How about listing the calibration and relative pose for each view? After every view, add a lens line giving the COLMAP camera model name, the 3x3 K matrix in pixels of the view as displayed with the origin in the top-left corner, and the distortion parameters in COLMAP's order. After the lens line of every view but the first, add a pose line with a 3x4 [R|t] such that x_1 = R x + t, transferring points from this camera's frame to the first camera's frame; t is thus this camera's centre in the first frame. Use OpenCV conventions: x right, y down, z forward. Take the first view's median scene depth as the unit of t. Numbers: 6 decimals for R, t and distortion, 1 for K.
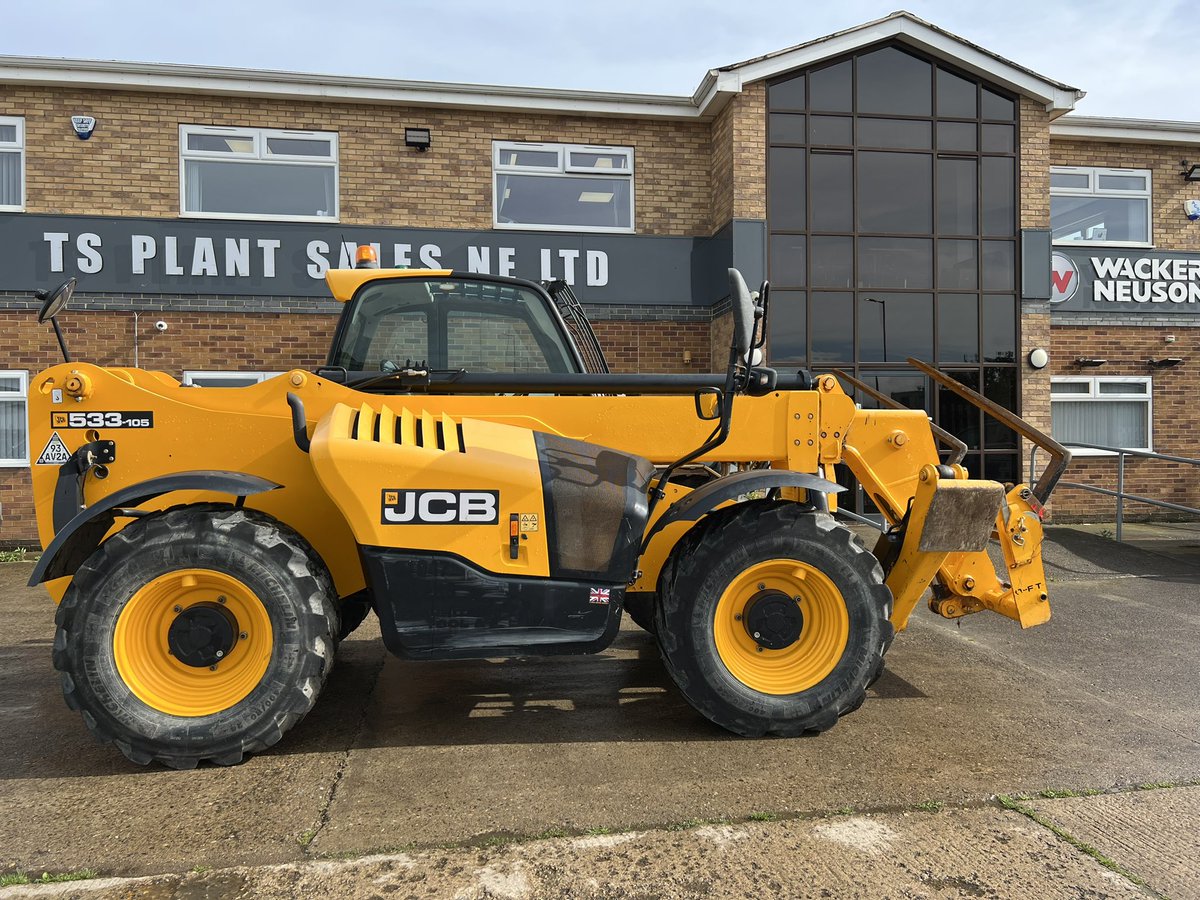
lens RADIAL K [[912.1, 0, 609.1], [0, 912.1, 456.3], [0, 0, 1]] dist [0.045579, -0.058451]
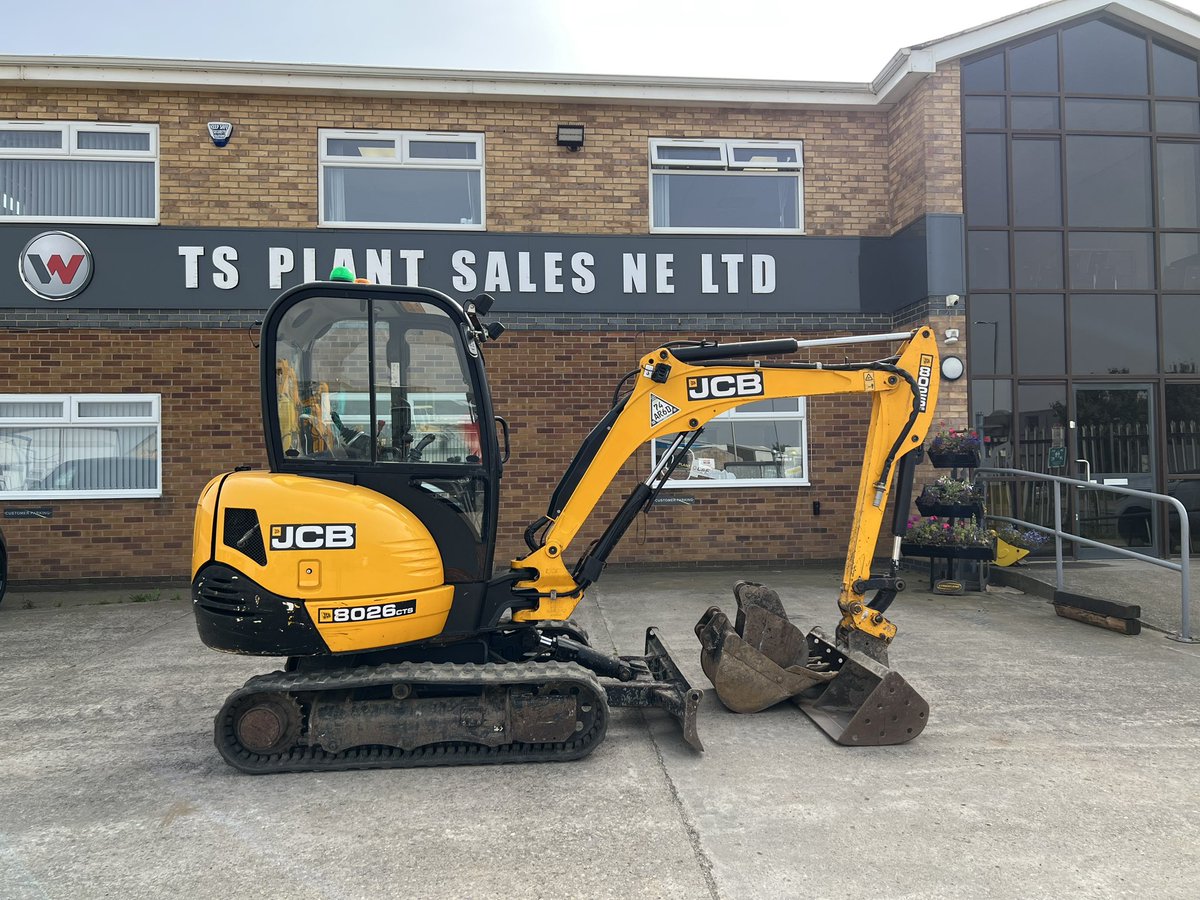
lens RADIAL K [[912.1, 0, 604.4], [0, 912.1, 455.2], [0, 0, 1]] dist [0.045579, -0.058451]
pose [[0.997594, -0.006338, -0.069031, -0.112972], [0.004203, 0.999510, -0.031031, -0.000331], [0.069194, 0.030666, 0.997132, 0.099560]]
